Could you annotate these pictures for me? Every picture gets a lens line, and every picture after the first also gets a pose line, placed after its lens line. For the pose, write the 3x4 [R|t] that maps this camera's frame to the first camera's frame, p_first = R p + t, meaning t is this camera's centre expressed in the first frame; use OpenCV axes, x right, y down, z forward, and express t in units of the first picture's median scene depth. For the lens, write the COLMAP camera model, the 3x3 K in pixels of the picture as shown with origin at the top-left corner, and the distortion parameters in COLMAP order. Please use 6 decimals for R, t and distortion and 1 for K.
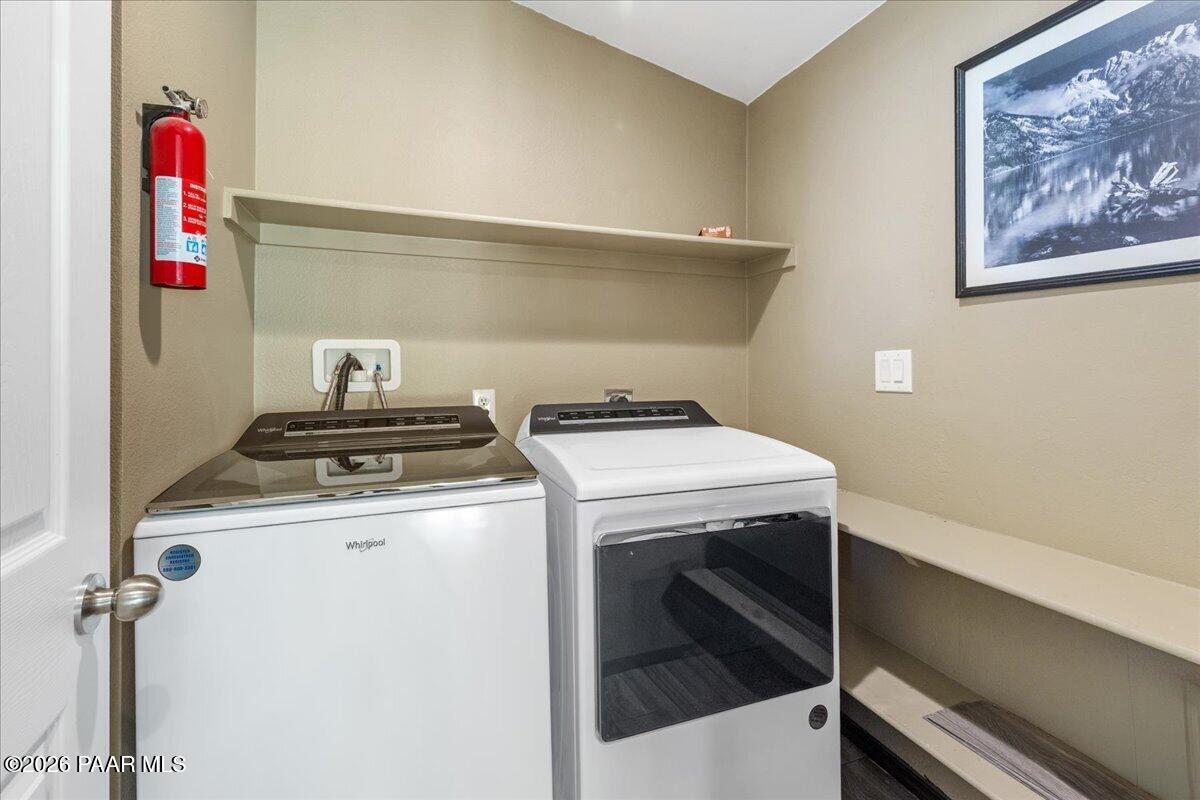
lens RADIAL K [[535.8, 0, 614.3], [0, 535.8, 352.7], [0, 0, 1]] dist [-0.004367, 0.000854]
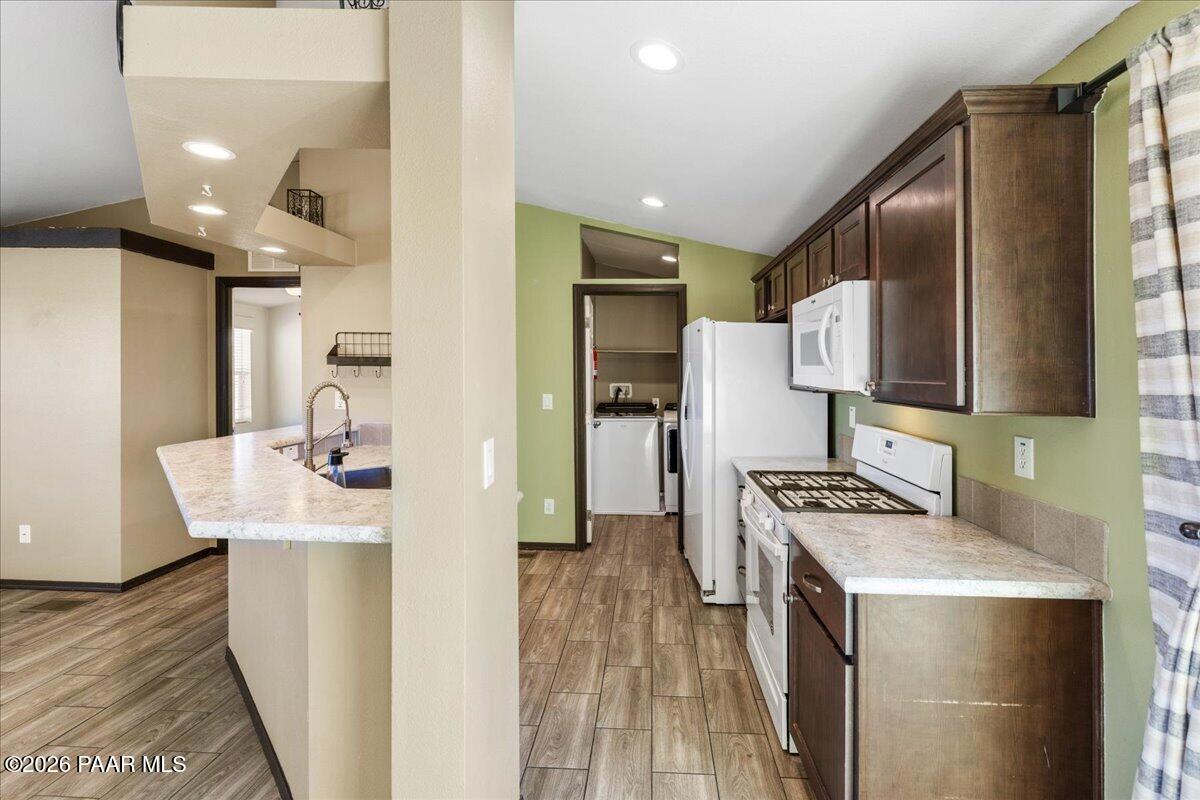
lens RADIAL K [[535.8, 0, 637.4], [0, 535.8, 377.6], [0, 0, 1]] dist [-0.004367, 0.000854]
pose [[0.923752, 0.010908, -0.382836, 1.063738], [-0.000241, 0.999611, 0.027900, -0.173524], [0.382991, -0.025681, 0.923395, -2.422839]]
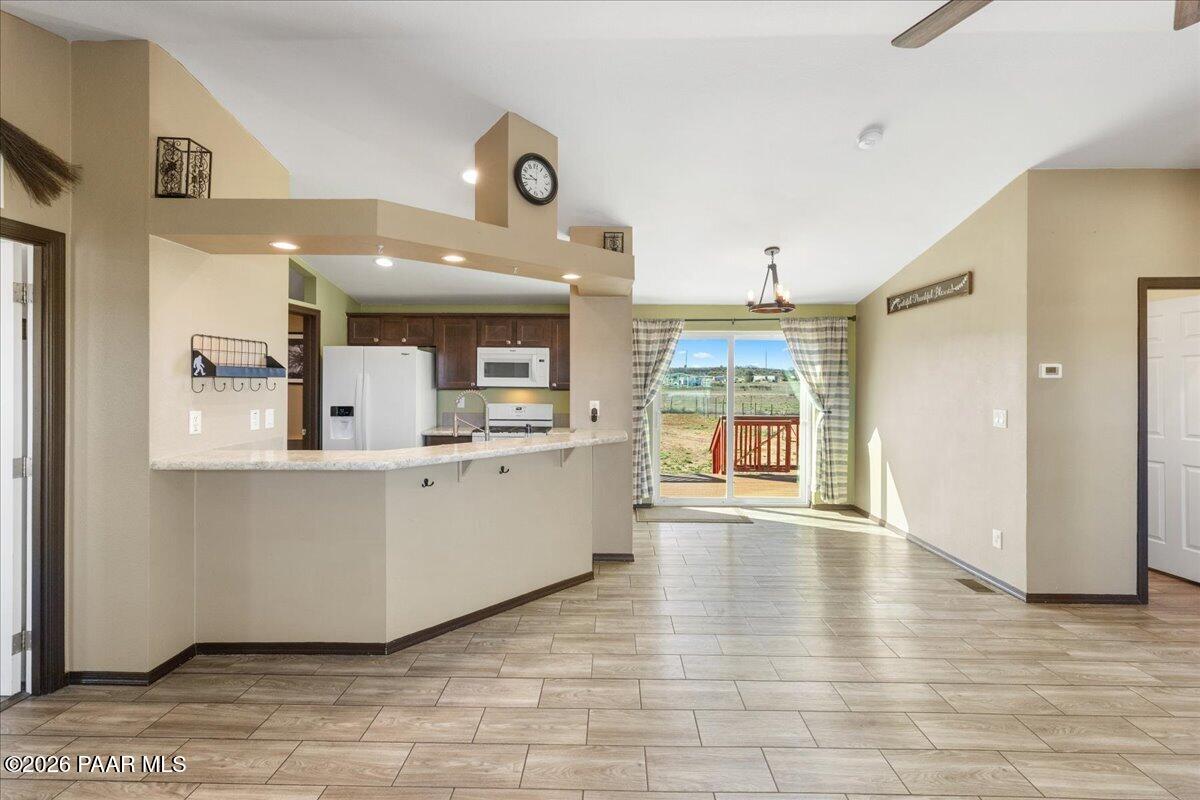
lens RADIAL K [[525.8, 0, 601.8], [0, 525.8, 383.8], [0, 0, 1]] dist [-0.001939, 0.001098]
pose [[0.368470, -0.008167, 0.929604, -2.057677], [-0.017396, 0.999726, 0.015679, -0.189542], [-0.929477, -0.021949, 0.368227, -2.679786]]
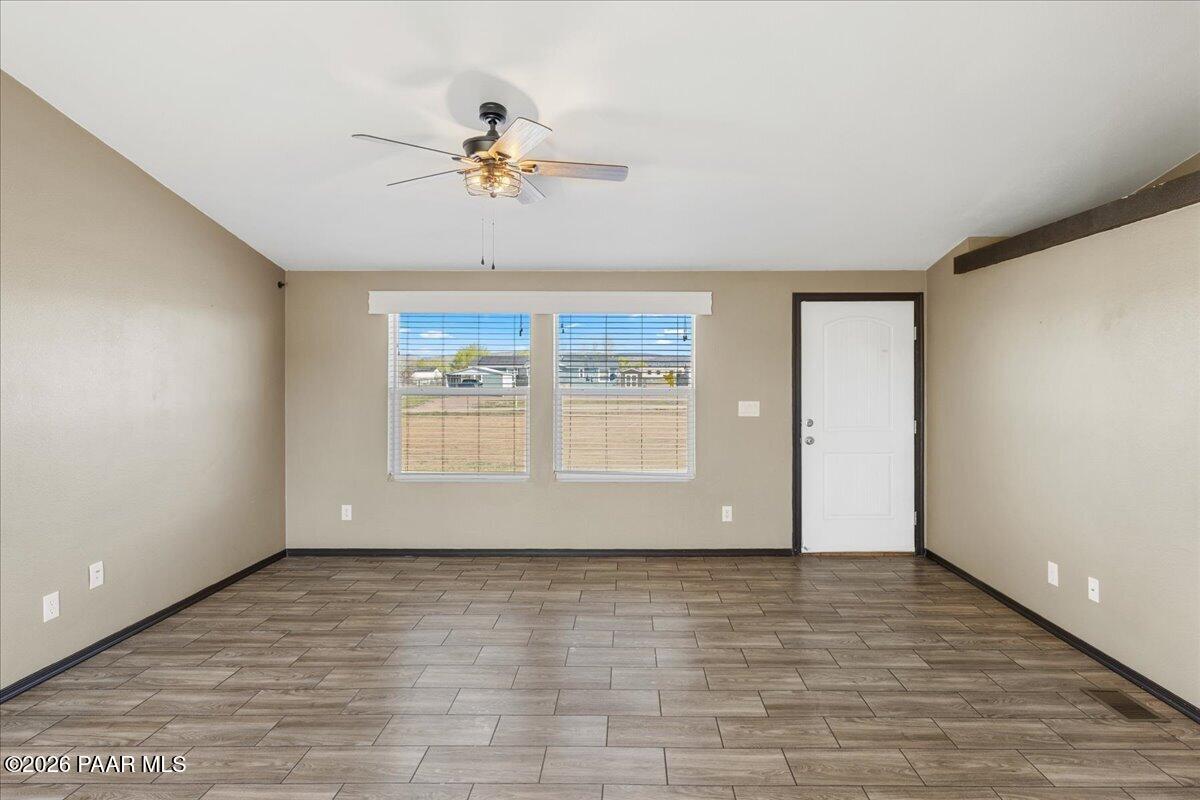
lens RADIAL K [[638.8, 0, 622.4], [0, 638.8, 388.6], [0, 0, 1]] dist [0.000405, -0.001259]
pose [[-0.356615, 0.011323, -0.934183, 0.443870], [0.014037, 0.999879, 0.006761, -0.169442], [0.934146, -0.010702, -0.356730, -2.083237]]
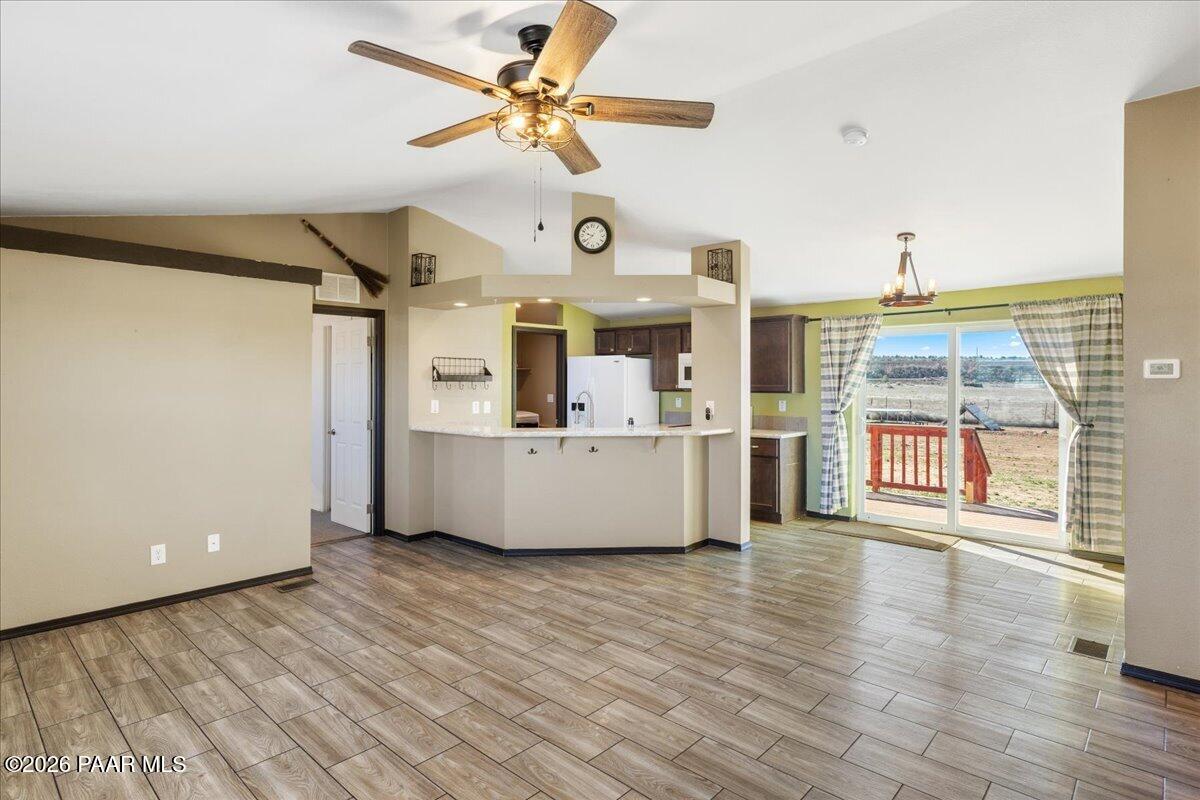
lens RADIAL K [[622.0, 0, 605.9], [0, 622.0, 391.2], [0, 0, 1]] dist [-0.004158, 0.002559]
pose [[0.888129, -0.009414, 0.459499, -1.731166], [-0.005695, 0.999488, 0.031485, -0.224158], [-0.459560, -0.030579, 0.887620, -4.489127]]
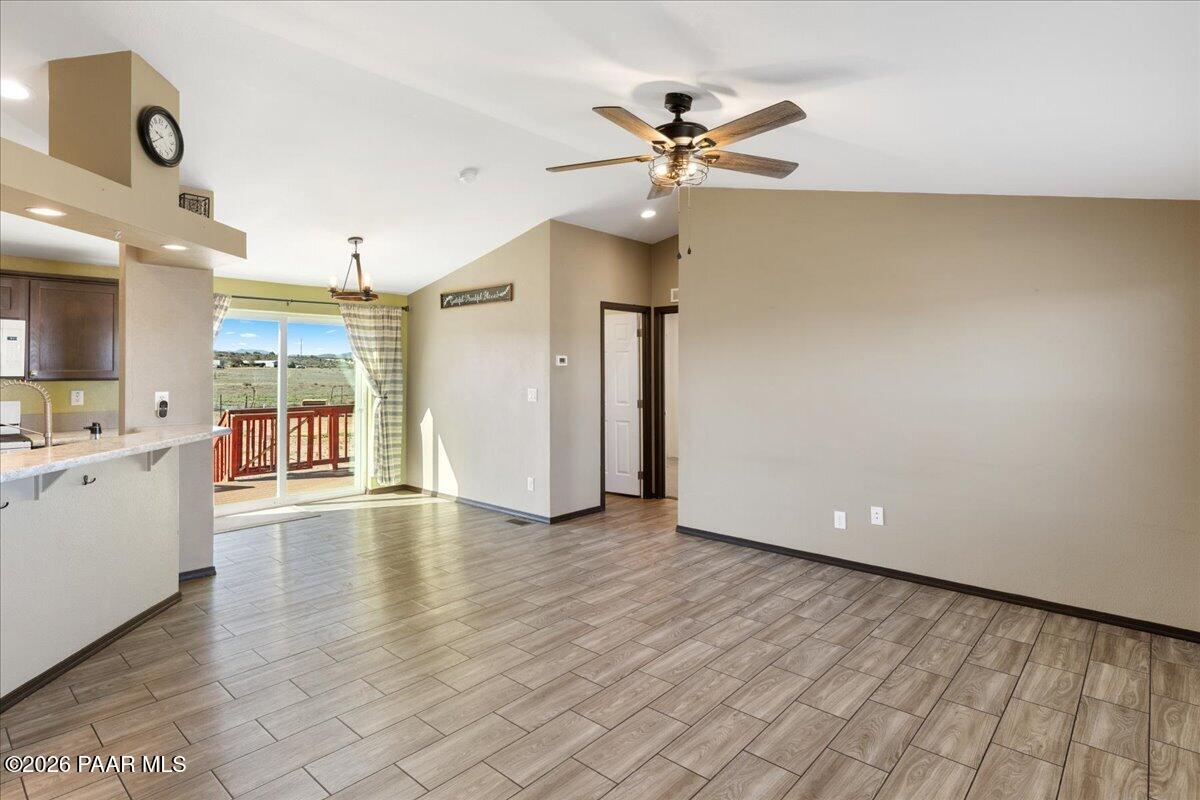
lens RADIAL K [[622.0, 0, 599.3], [0, 622.0, 365.0], [0, 0, 1]] dist [-0.004158, 0.002559]
pose [[-0.468718, -0.000281, 0.883348, -2.739098], [-0.018874, 0.999775, -0.009697, -0.182592], [-0.883146, -0.021218, -0.468618, -2.066451]]
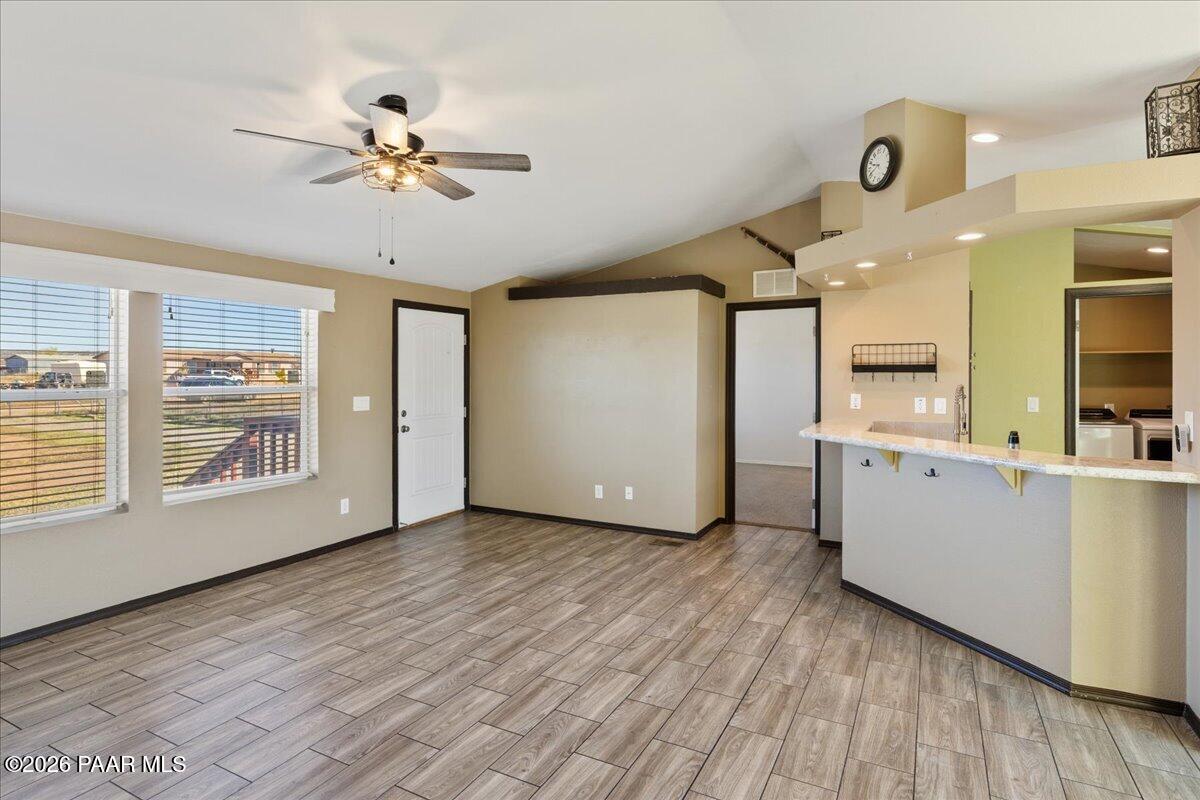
lens RADIAL K [[638.8, 0, 599.0], [0, 638.8, 377.9], [0, 0, 1]] dist [0.000405, -0.001259]
pose [[0.662227, -0.000547, -0.749303, 0.612692], [0.016969, 0.999754, 0.014268, -0.200444], [0.749111, -0.022164, 0.662074, -3.931587]]
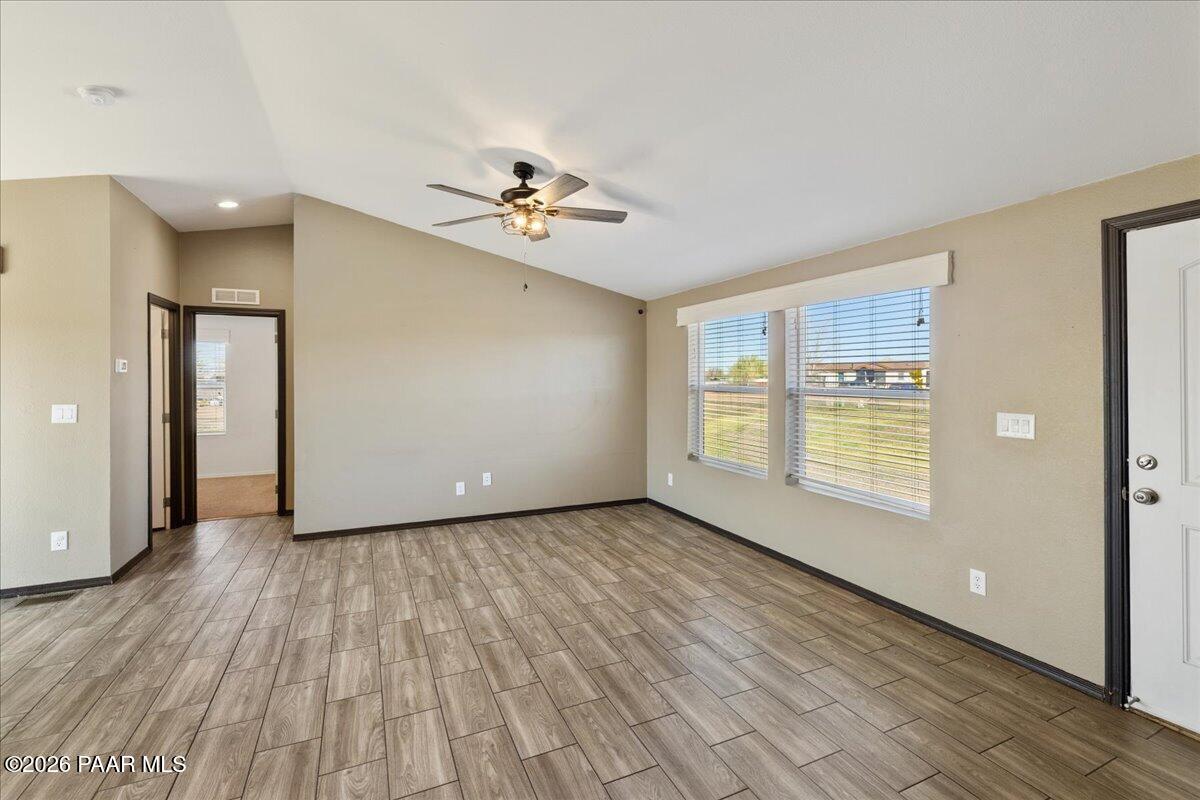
lens RADIAL K [[525.8, 0, 598.7], [0, 525.8, 381.7], [0, 0, 1]] dist [-0.001939, 0.001098]
pose [[-0.997656, -0.003785, -0.068319, -1.364267], [-0.003212, 0.999959, -0.008503, -0.156468], [0.068349, -0.008264, -0.997627, -1.089747]]
